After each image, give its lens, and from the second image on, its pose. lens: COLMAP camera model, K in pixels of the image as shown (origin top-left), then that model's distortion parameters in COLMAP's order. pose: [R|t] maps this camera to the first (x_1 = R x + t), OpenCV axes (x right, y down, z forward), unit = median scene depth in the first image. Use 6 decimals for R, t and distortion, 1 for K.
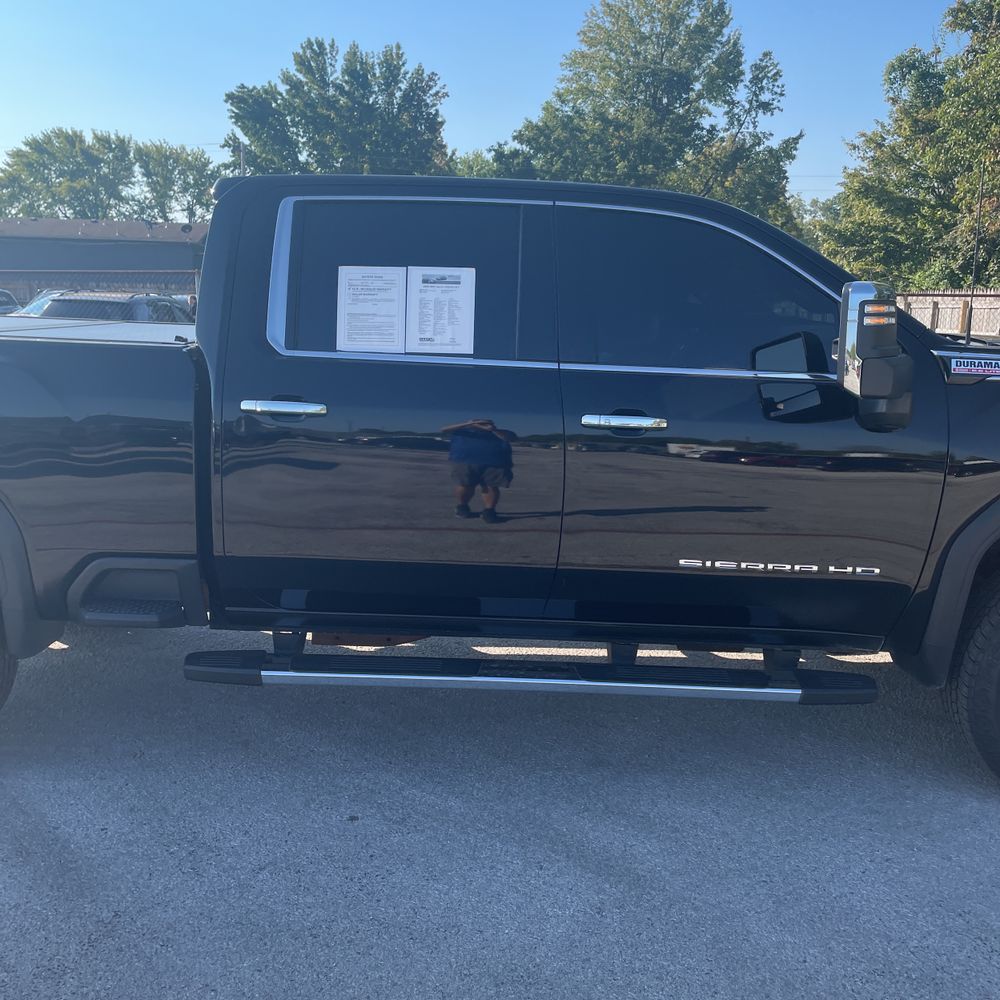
lens RADIAL K [[1026.6, 0, 500.0], [0, 1026.6, 500.0], [0, 0, 1]] dist [0.100452, -0.128610]
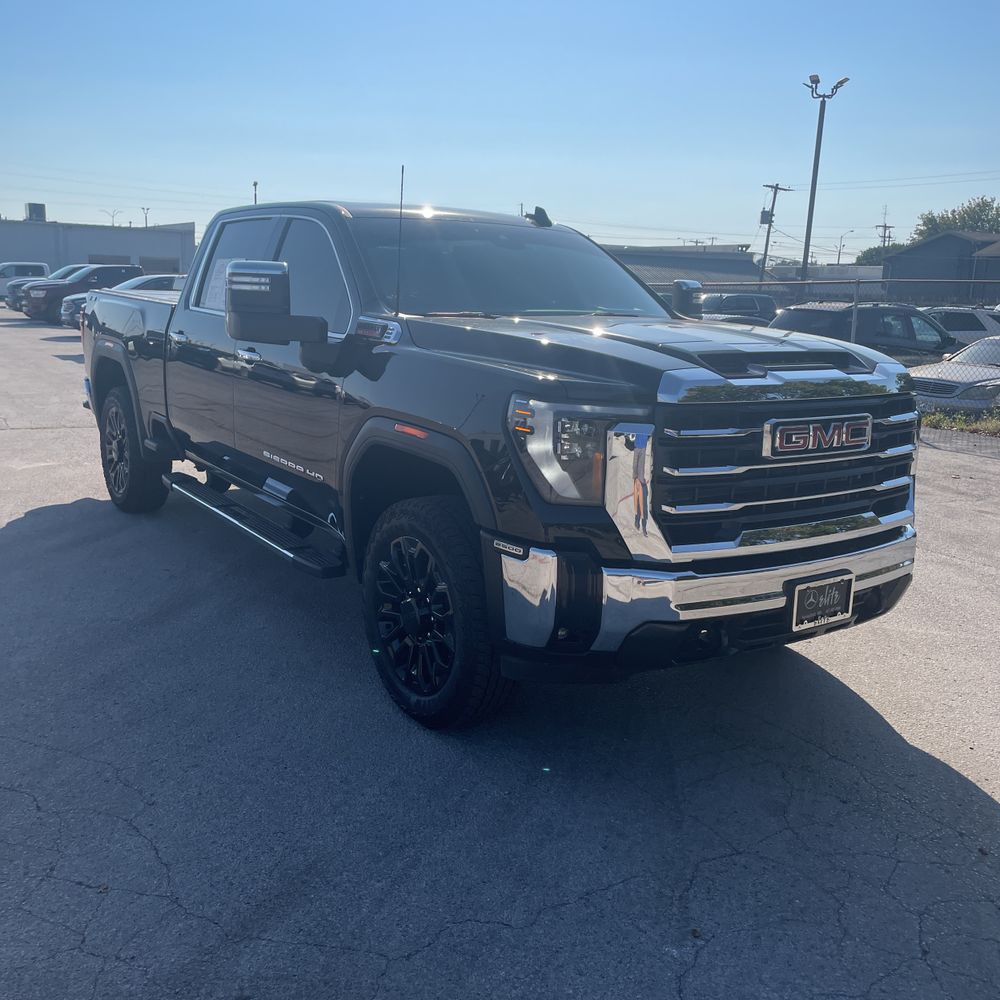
lens RADIAL K [[1026.6, 0, 500.0], [0, 1026.6, 500.0], [0, 0, 1]] dist [0.100452, -0.128610]
pose [[0.573484, 0.166277, -0.802165, 0.079627], [-0.181585, 0.980628, 0.073450, -0.002263], [0.798839, 0.103538, 0.592568, 0.020127]]
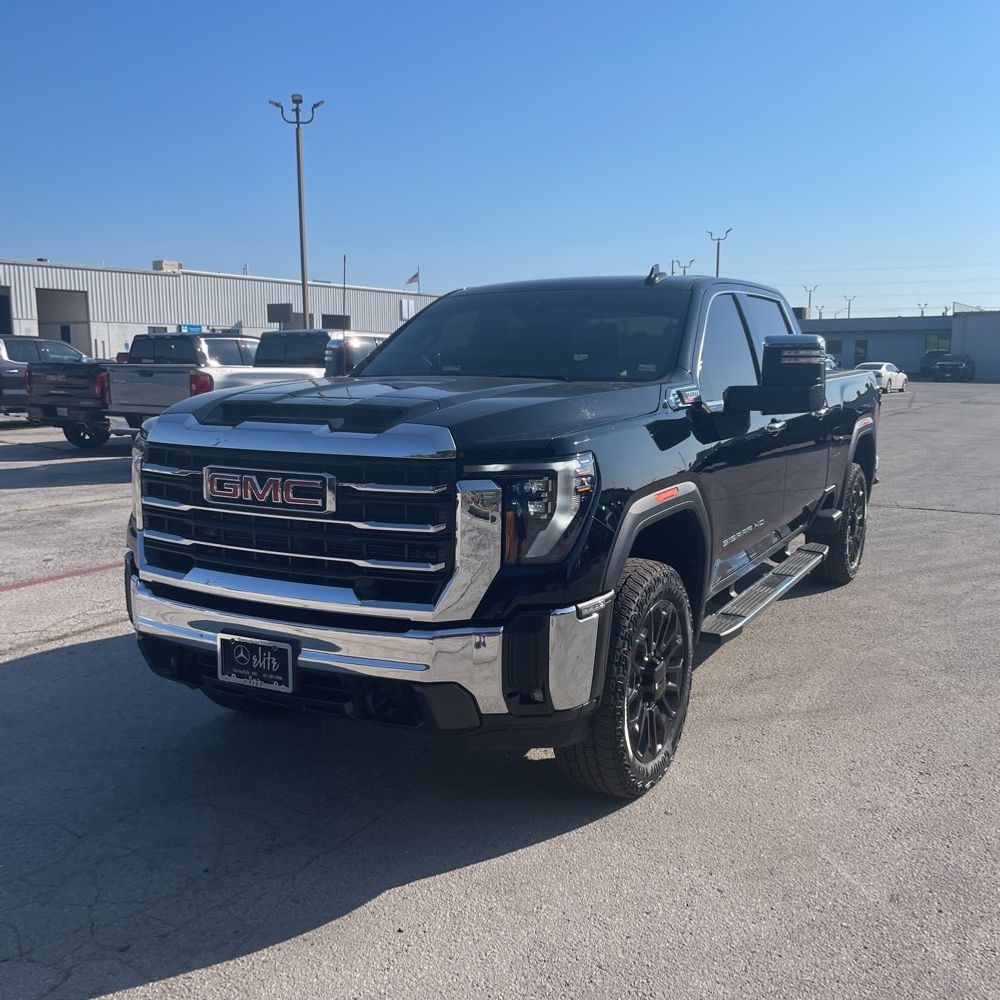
lens RADIAL K [[1036.7, 0, 495.0], [0, 1036.7, 486.0], [0, 0, 1]] dist [0.089547, -0.007479]
pose [[-0.495566, 0.087999, -0.864101, 0.085148], [-0.180614, 0.962667, 0.201620, -0.017374], [0.849584, 0.255985, -0.461171, 0.098605]]
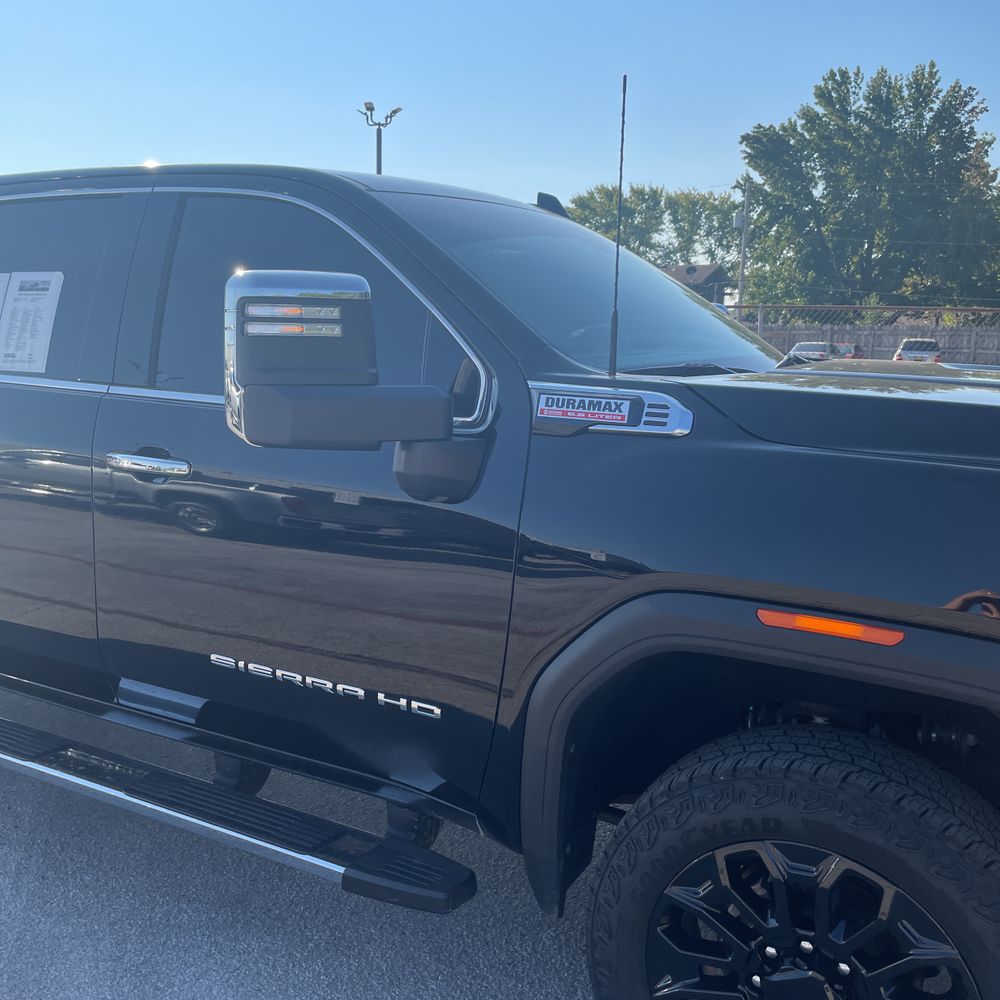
lens RADIAL K [[1026.6, 0, 500.0], [0, 1026.6, 500.0], [0, 0, 1]] dist [0.100452, -0.128610]
pose [[0.876750, 0.070097, -0.475812, 0.035676], [-0.087505, 0.996059, -0.014501, -0.003017], [0.472920, 0.054349, 0.879428, 0.022162]]
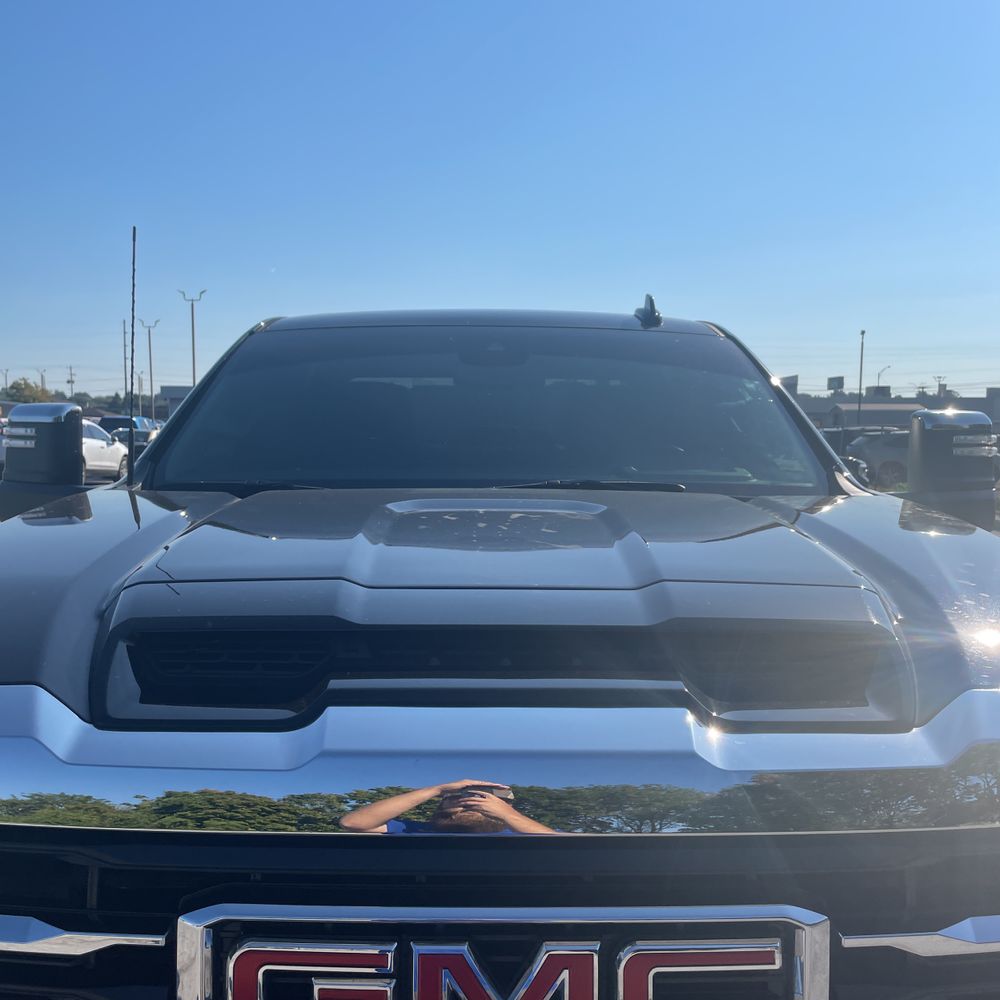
lens RADIAL K [[1026.6, 0, 500.0], [0, 1026.6, 500.0], [0, 0, 1]] dist [0.100452, -0.128610]
pose [[0.018524, 0.054555, -0.998339, 0.058995], [-0.201543, 0.978217, 0.049716, -0.011495], [0.979304, 0.200288, 0.029116, 0.062990]]
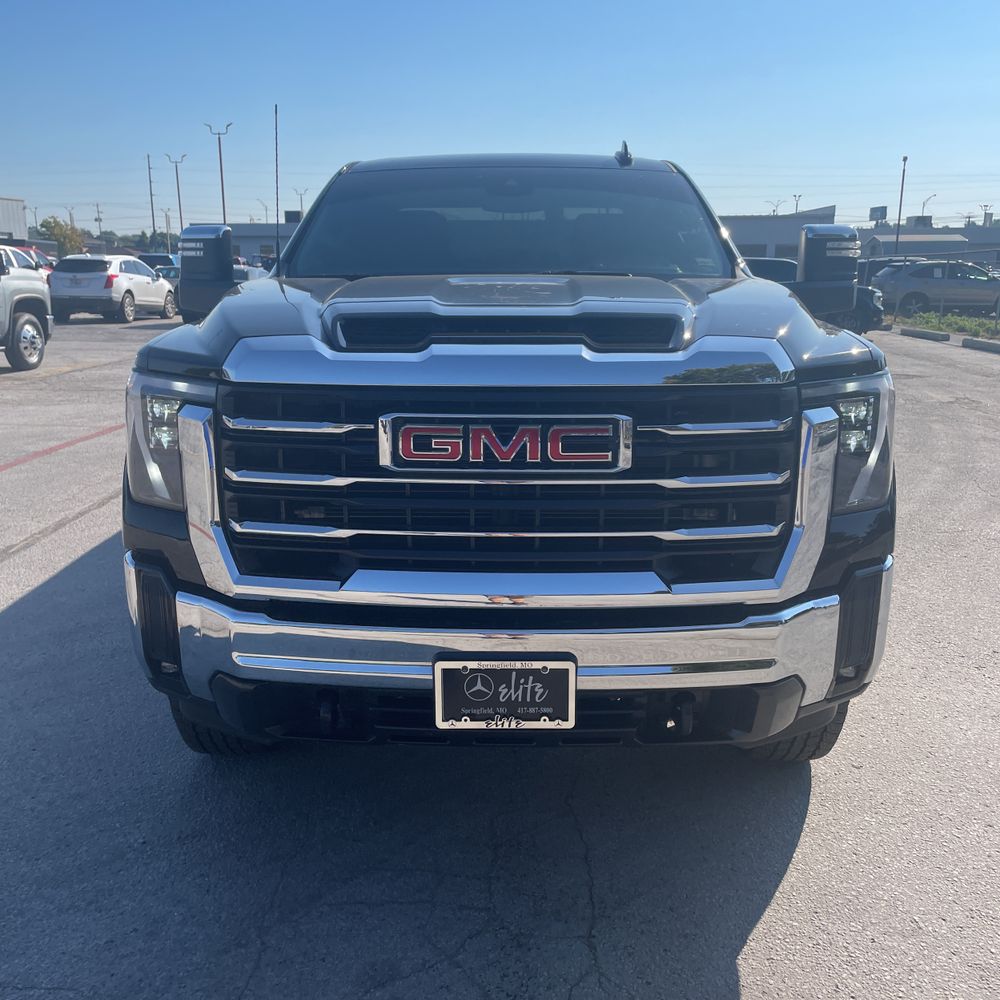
lens RADIAL K [[1027.1, 0, 483.1], [0, 1027.1, 496.9], [0, 0, 1]] dist [0.112335, -0.148170]
pose [[-0.024716, 0.202411, -0.978989, 0.080254], [-0.195358, 0.959429, 0.203299, -0.009809], [0.980420, 0.196278, 0.015830, 0.063800]]
